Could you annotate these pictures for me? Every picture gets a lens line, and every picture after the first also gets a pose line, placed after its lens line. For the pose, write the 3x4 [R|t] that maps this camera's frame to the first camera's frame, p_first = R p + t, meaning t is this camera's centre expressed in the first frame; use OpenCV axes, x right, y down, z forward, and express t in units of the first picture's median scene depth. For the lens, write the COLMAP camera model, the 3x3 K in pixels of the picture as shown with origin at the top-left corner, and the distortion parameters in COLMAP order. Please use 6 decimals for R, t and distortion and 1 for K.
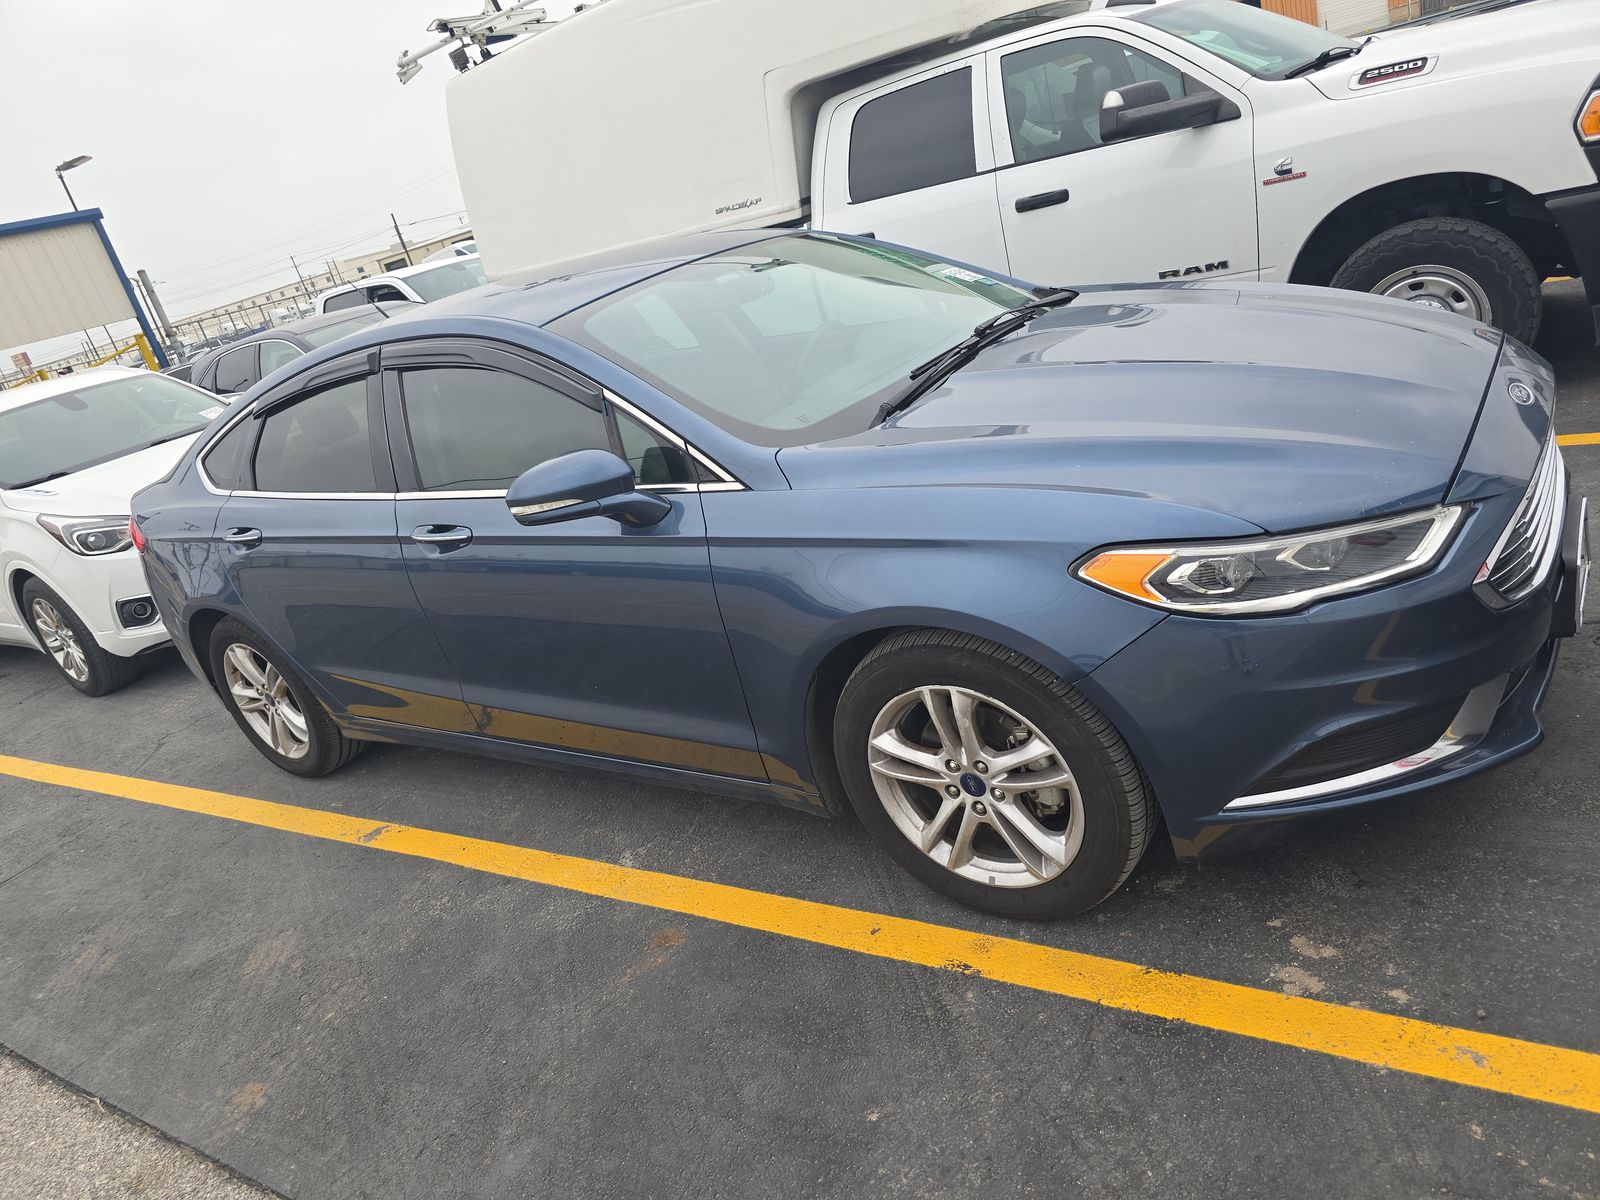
lens RADIAL K [[1051.6, 0, 800.0], [0, 1051.6, 600.0], [0, 0, 1]] dist [0.041929, -0.036060]
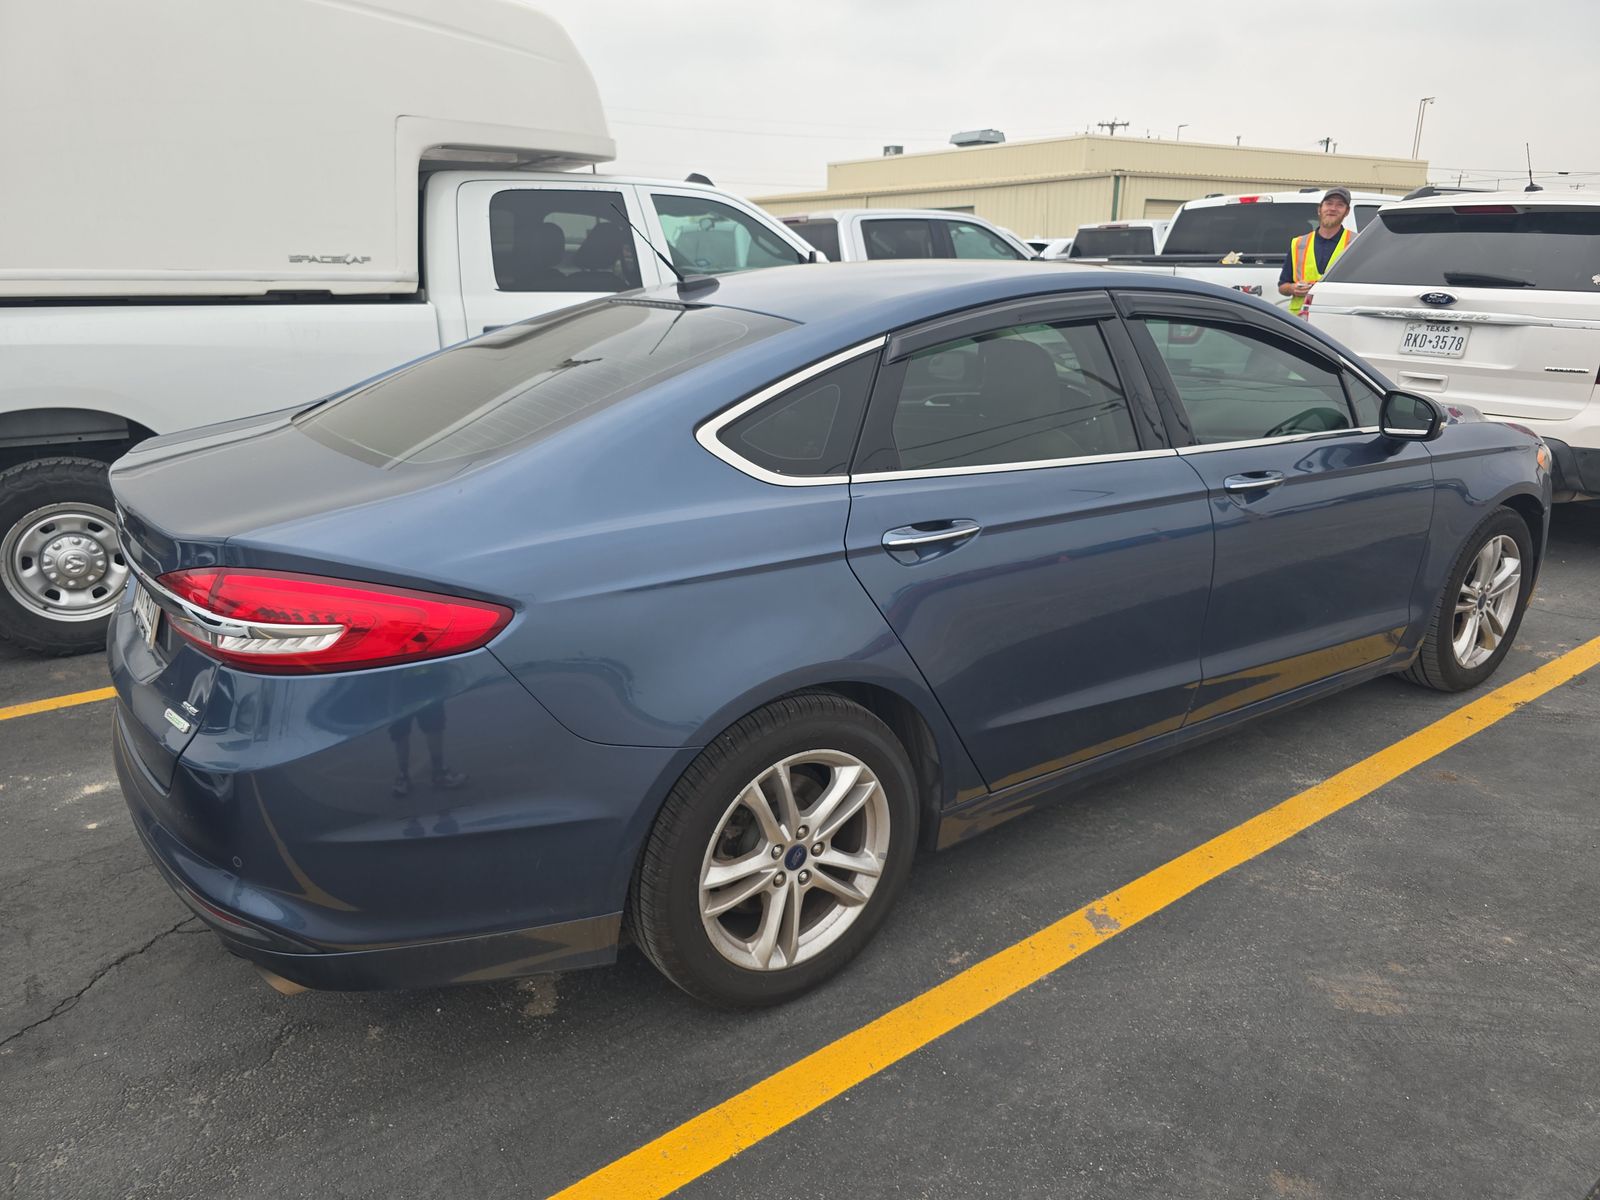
lens RADIAL K [[1062.0, 0, 799.4], [0, 1062.0, 566.2], [0, 0, 1]] dist [-0.021555, 0.001882]
pose [[0.379441, -0.016981, 0.925060, -1.319992], [0.254067, 0.963308, -0.086530, -0.007900], [-0.889649, 0.267860, 0.369833, 0.964087]]
